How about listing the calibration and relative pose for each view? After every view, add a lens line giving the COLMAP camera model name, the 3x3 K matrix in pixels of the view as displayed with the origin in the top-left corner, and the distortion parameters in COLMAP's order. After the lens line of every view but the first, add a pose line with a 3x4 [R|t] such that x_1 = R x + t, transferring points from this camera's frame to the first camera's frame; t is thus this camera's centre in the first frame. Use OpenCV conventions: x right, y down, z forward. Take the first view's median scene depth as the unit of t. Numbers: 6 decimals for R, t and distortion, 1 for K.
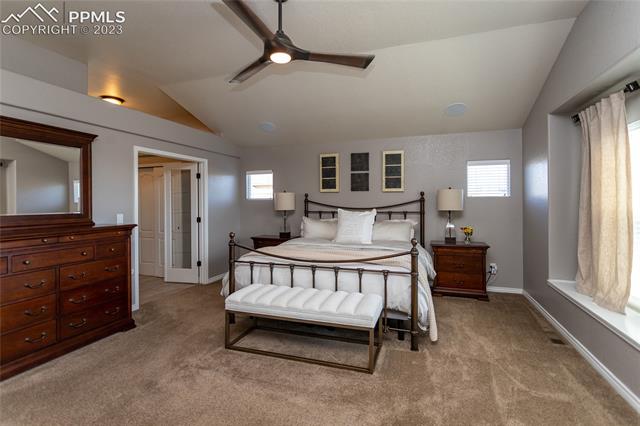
lens RADIAL K [[307.2, 0, 321.7], [0, 307.2, 207.7], [0, 0, 1]] dist [-0.002807, 0.000023]
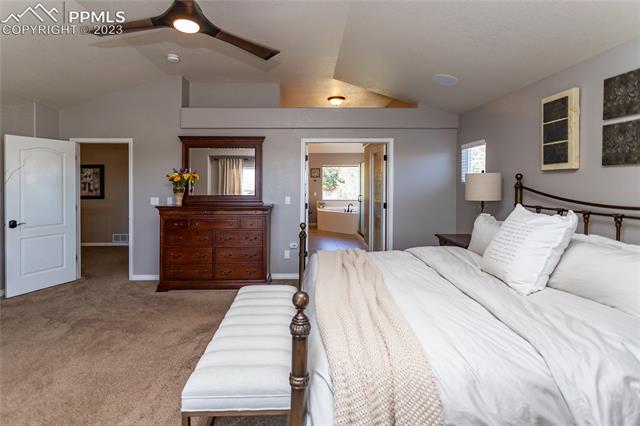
lens RADIAL K [[307.2, 0, 318.3], [0, 307.2, 183.9], [0, 0, 1]] dist [-0.002807, 0.000023]
pose [[0.345213, 0.007589, -0.938494, 0.365701], [-0.015230, 0.999881, 0.002483, -0.023487], [0.938401, 0.013436, 0.345287, 0.468787]]
